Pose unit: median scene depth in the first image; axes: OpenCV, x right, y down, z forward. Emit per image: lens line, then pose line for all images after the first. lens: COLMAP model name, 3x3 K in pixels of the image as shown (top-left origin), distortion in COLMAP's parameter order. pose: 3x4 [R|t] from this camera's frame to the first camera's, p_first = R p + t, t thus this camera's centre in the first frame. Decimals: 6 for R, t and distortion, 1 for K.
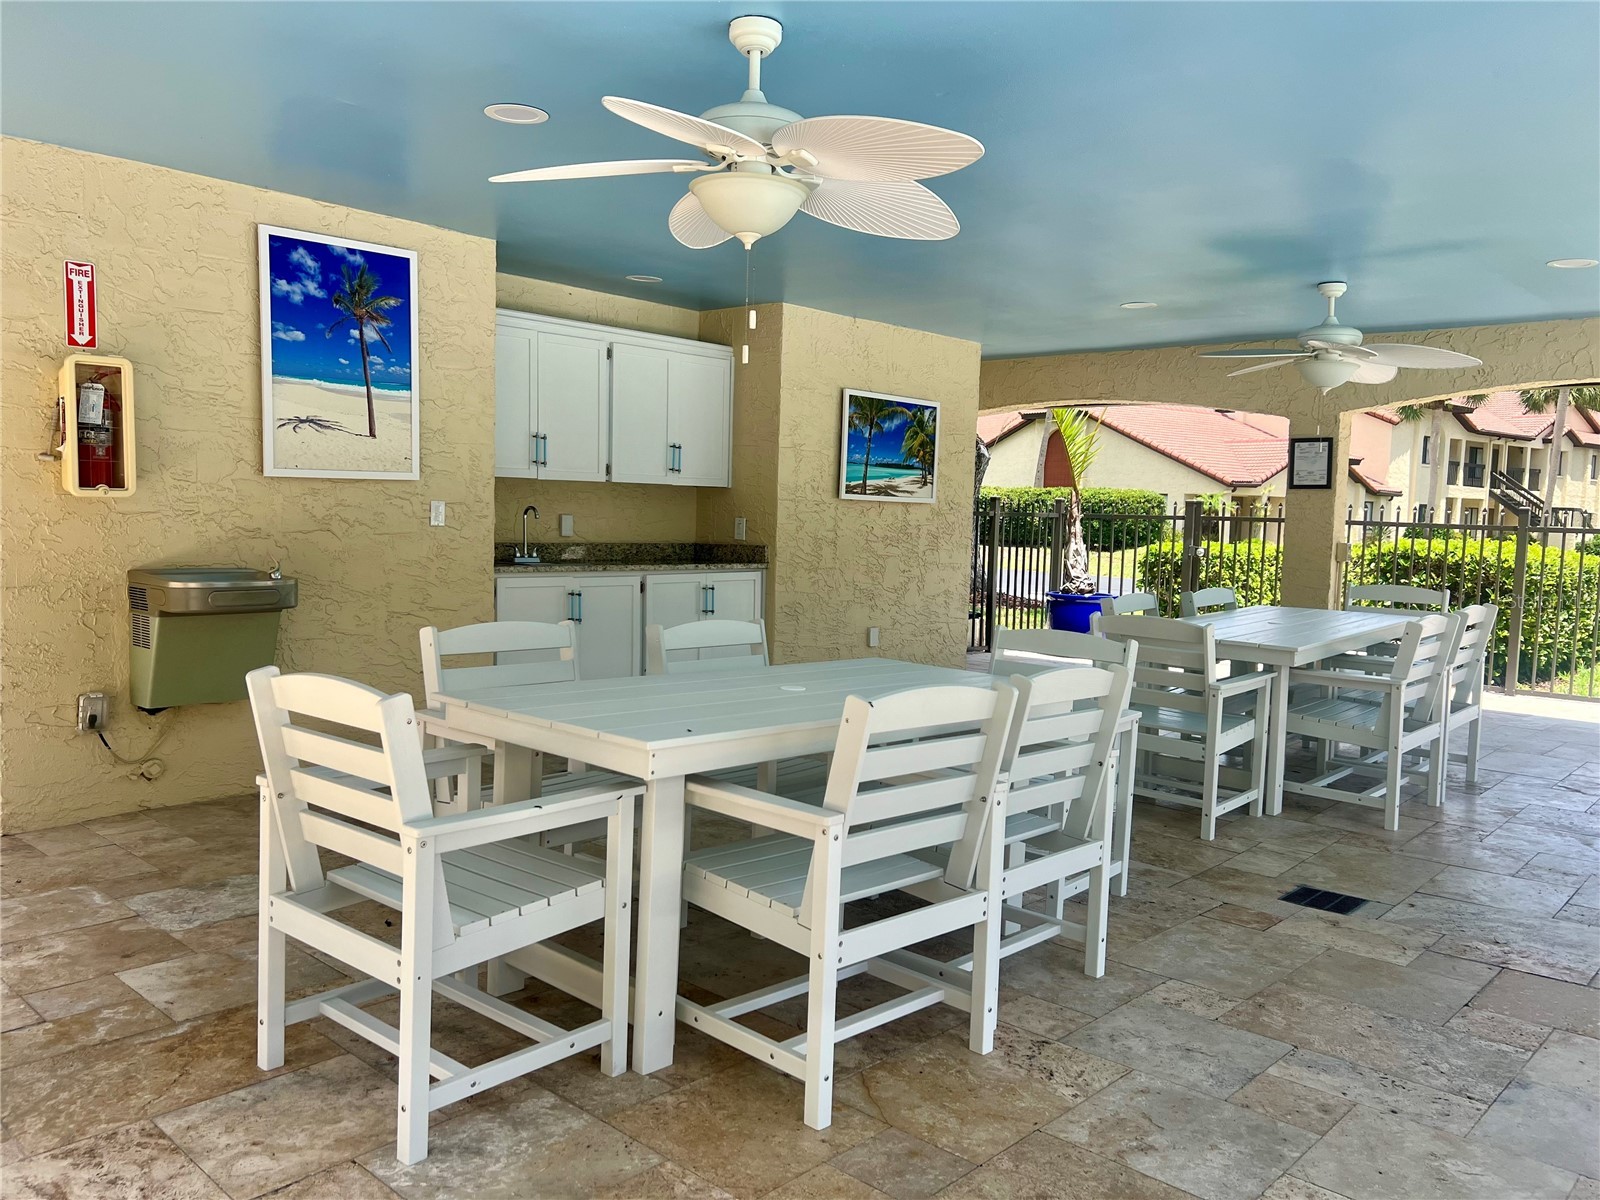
lens RADIAL K [[1216.2, 0, 799.0], [0, 1216.2, 601.7], [0, 0, 1]] dist [0.049179, -0.052396]
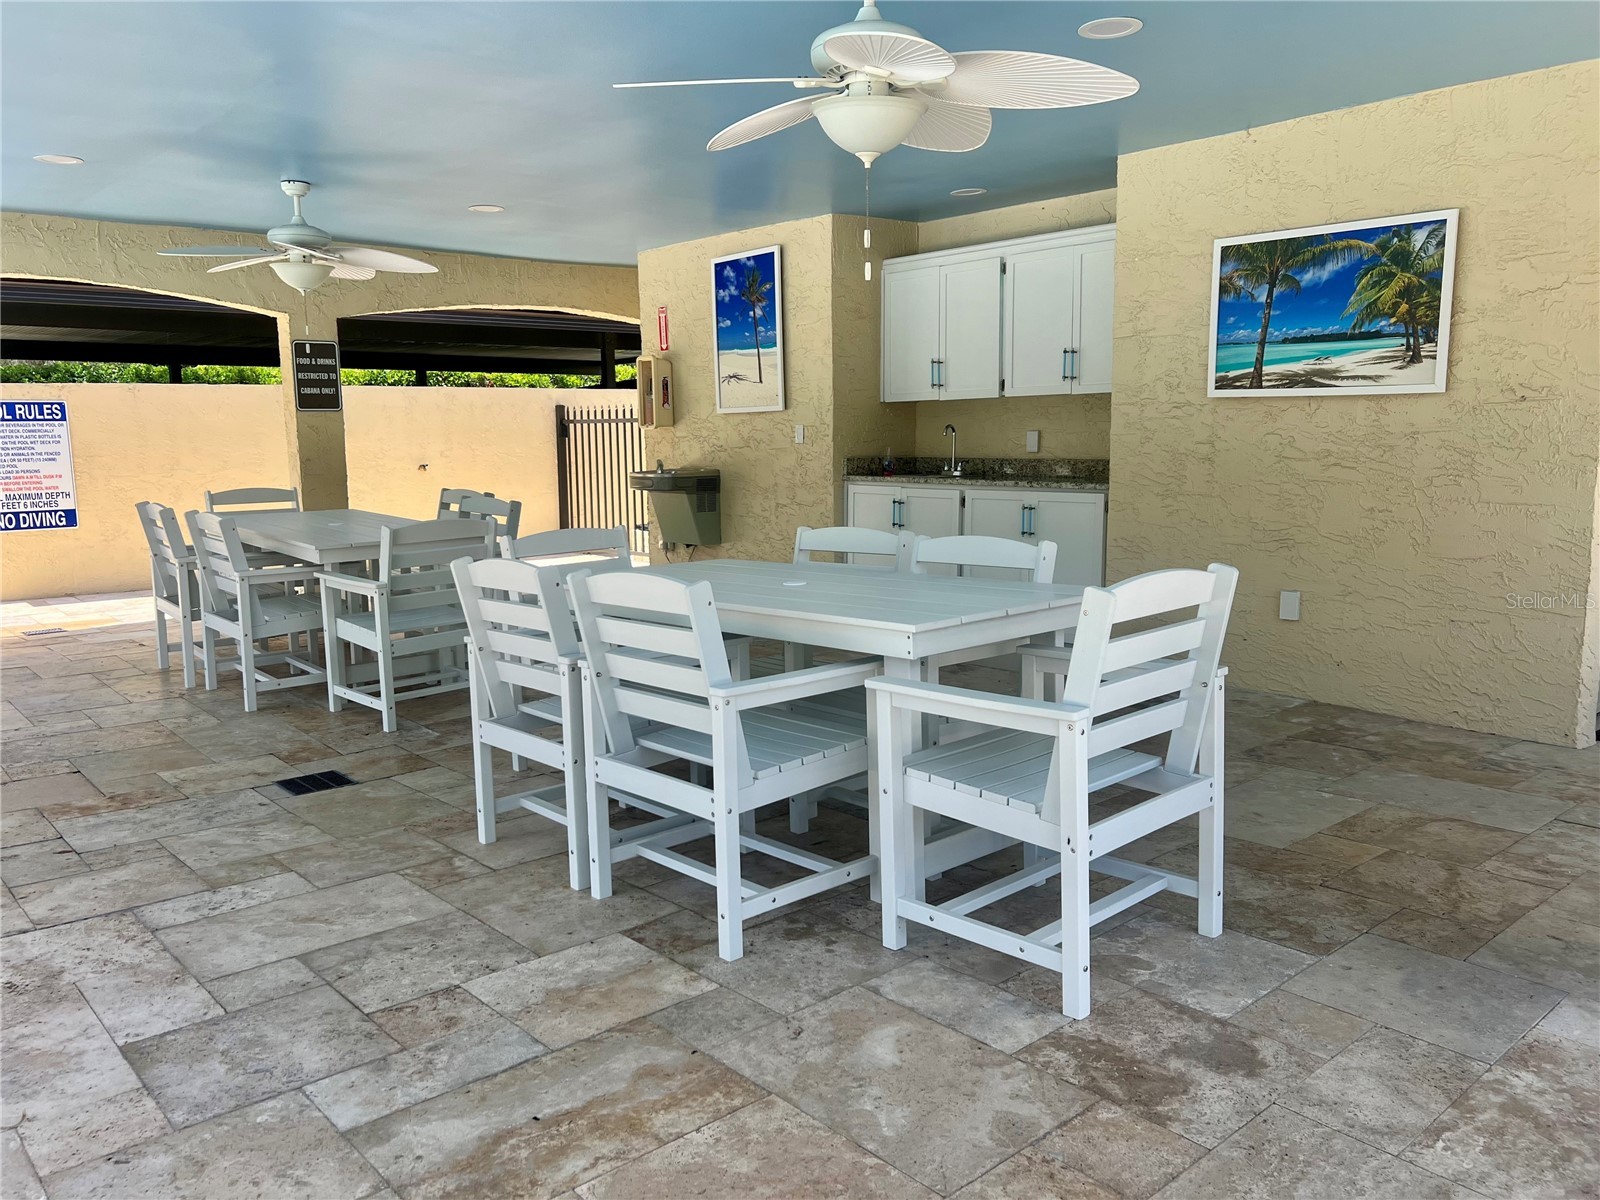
lens RADIAL K [[1216.2, 0, 792.3], [0, 1216.2, 614.8], [0, 0, 1]] dist [0.049179, -0.052396]
pose [[-0.111610, 0.125901, -0.985744, 0.984268], [-0.064579, 0.988926, 0.133620, -0.048589], [0.991651, 0.078572, -0.102244, 1.051333]]
